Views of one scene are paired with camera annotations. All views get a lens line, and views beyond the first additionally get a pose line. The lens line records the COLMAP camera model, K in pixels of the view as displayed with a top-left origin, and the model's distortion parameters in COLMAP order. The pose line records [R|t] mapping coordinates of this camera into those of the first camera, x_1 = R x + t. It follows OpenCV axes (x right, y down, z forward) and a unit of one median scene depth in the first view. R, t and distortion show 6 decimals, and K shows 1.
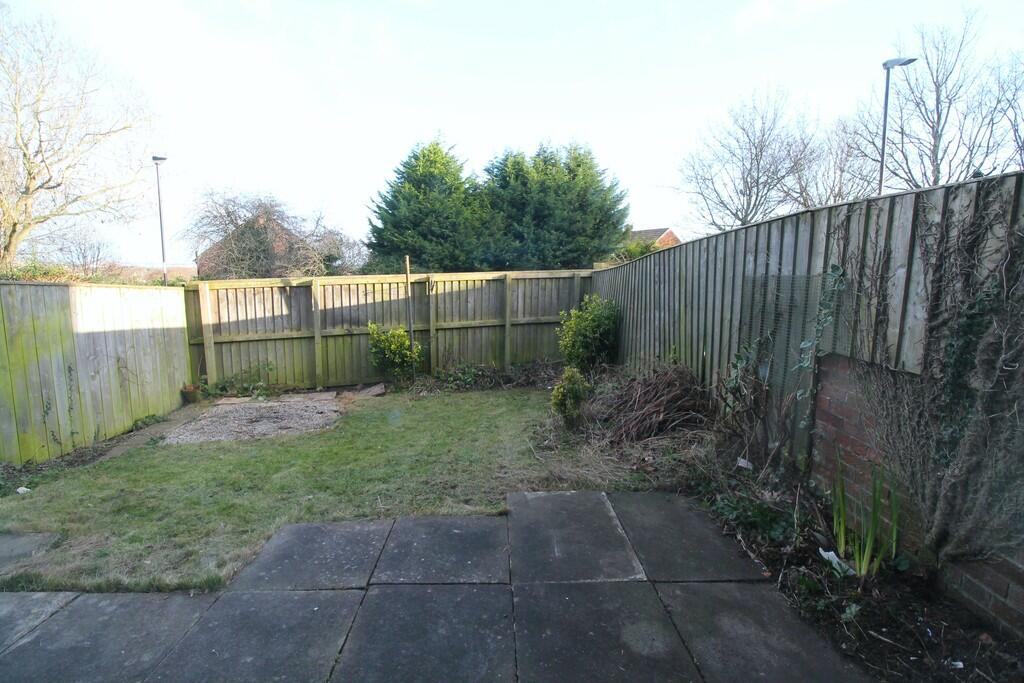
lens RADIAL K [[484.0, 0, 512.9], [0, 484.0, 339.7], [0, 0, 1]] dist [-0.007312, -0.004800]
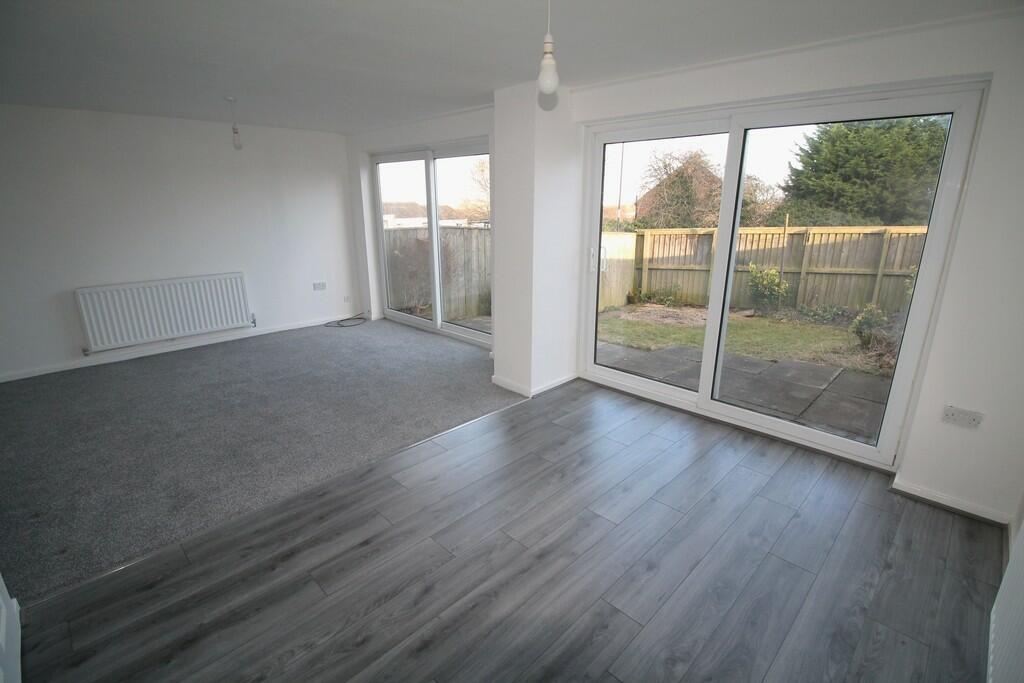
lens RADIAL K [[484.0, 0, 511.0], [0, 484.0, 346.7], [0, 0, 1]] dist [-0.007312, -0.004800]
pose [[0.692113, 0.192563, -0.695629, 0.214713], [-0.091744, 0.979409, 0.179838, 0.011538], [0.715935, -0.060649, 0.695528, -0.422744]]
